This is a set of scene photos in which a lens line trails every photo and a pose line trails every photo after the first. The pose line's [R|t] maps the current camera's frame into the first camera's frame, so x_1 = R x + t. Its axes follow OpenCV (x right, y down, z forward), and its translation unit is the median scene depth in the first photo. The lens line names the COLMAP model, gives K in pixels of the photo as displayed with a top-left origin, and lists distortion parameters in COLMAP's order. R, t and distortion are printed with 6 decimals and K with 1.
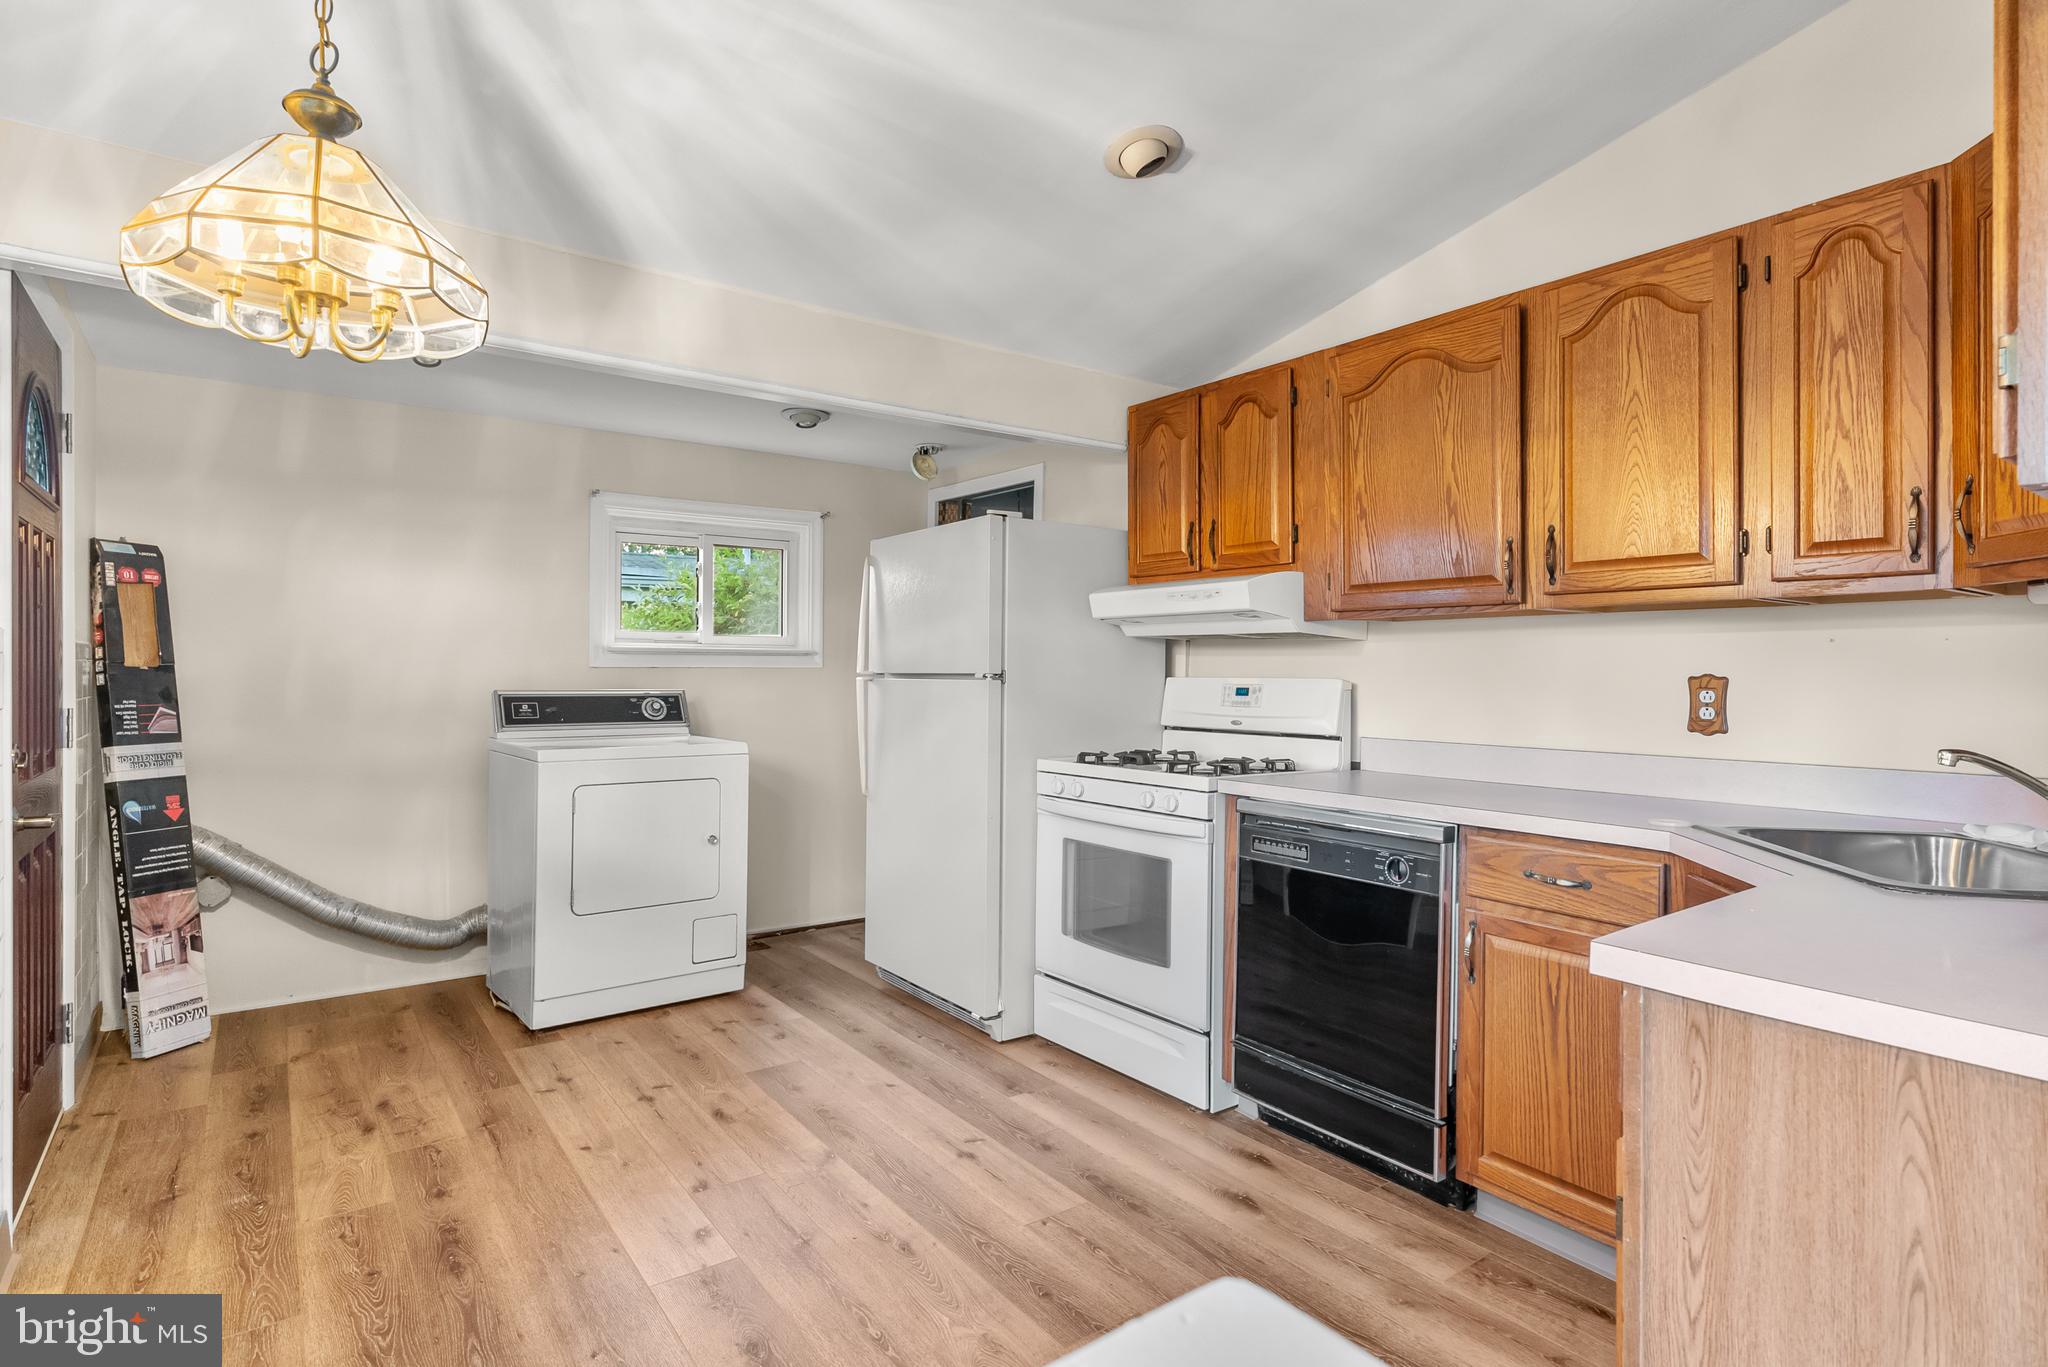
lens RADIAL K [[1021.9, 0, 1028.3], [0, 1021.9, 675.1], [0, 0, 1]] dist [-0.003082, -0.000099]
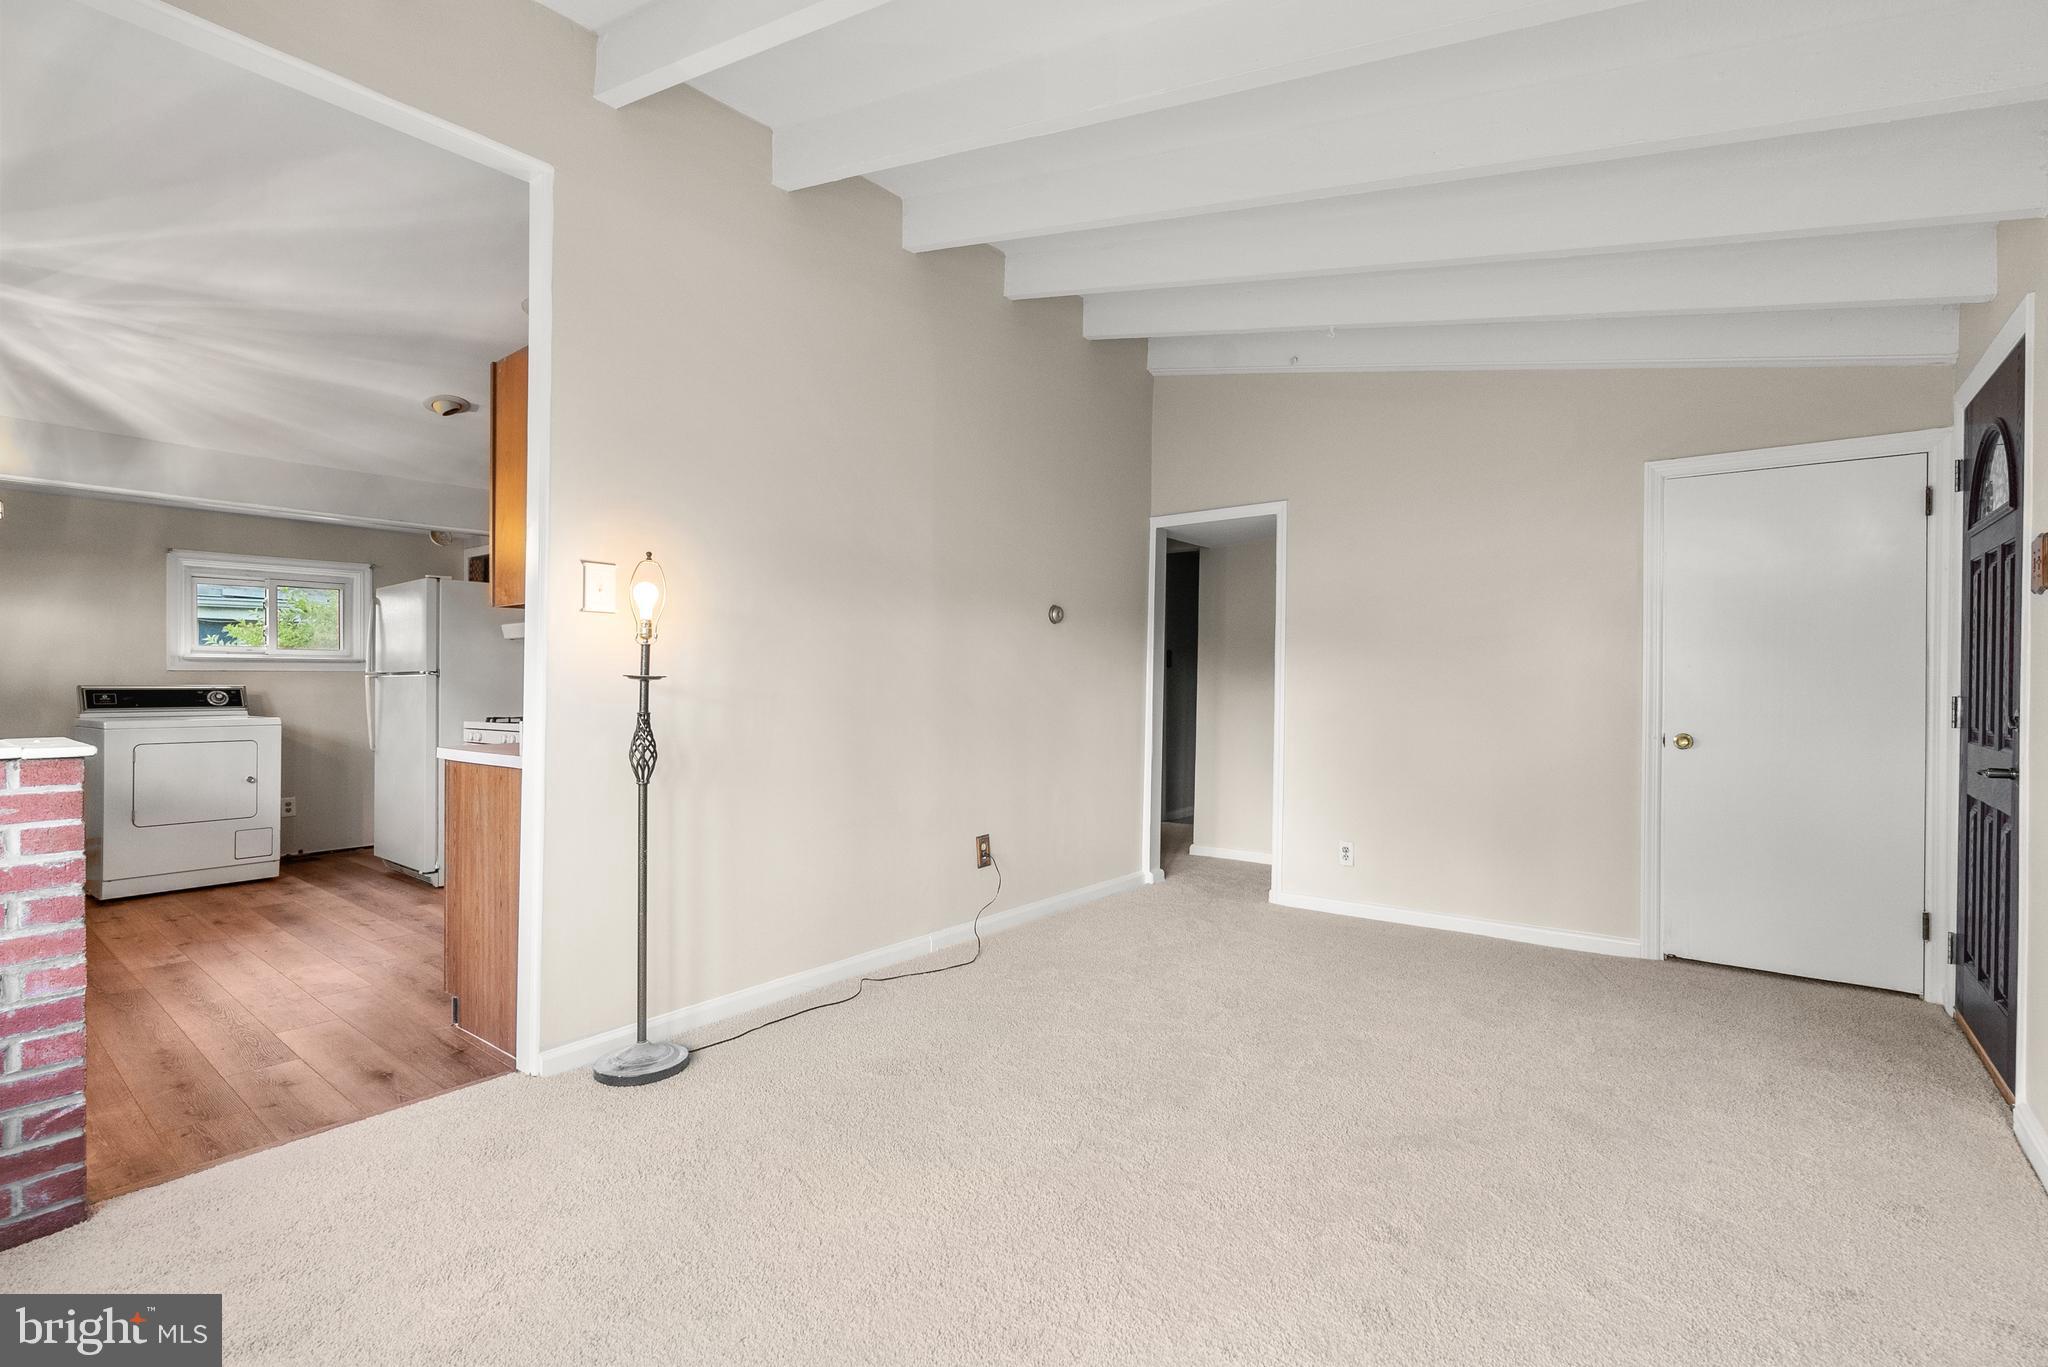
lens RADIAL K [[911.1, 0, 1026.6], [0, 911.1, 693.9], [0, 0, 1]] dist [0.001454, 0.000451]
pose [[0.966870, -0.010210, 0.255065, 0.539877], [0.008408, 0.999931, 0.008152, 0.032500], [-0.255131, -0.005737, 0.966889, -0.725519]]
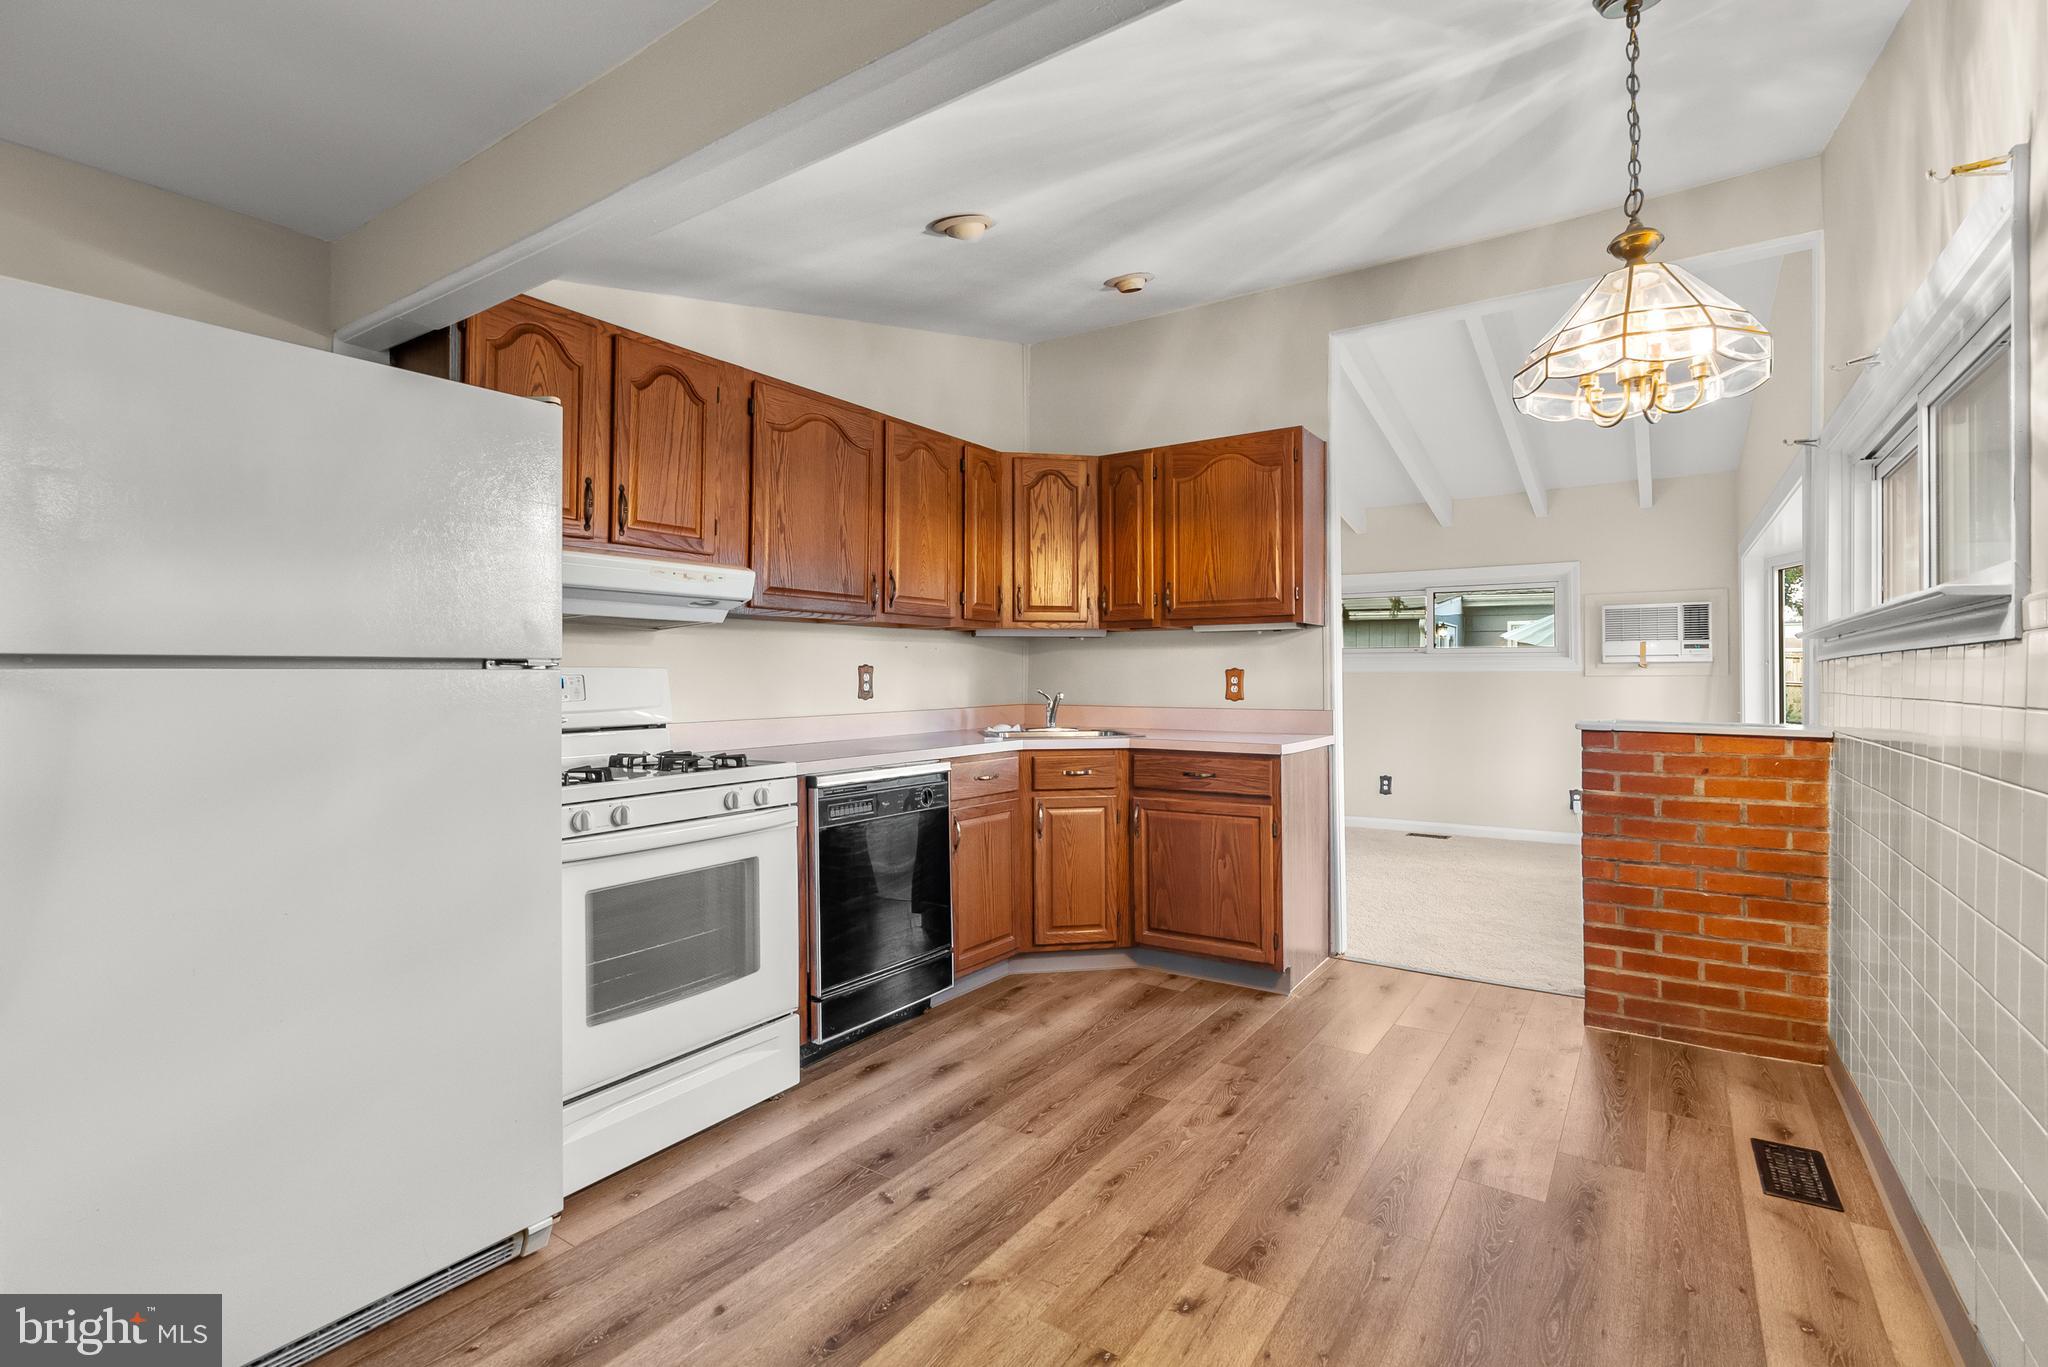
lens RADIAL K [[946.7, 0, 1035.3], [0, 946.7, 671.4], [0, 0, 1]] dist [0.000561, 0.000298]
pose [[-0.328363, -0.002062, 0.944549, -0.795052], [0.003857, 0.999986, 0.003524, 0.005752], [-0.944544, 0.004800, -0.328351, 1.063688]]
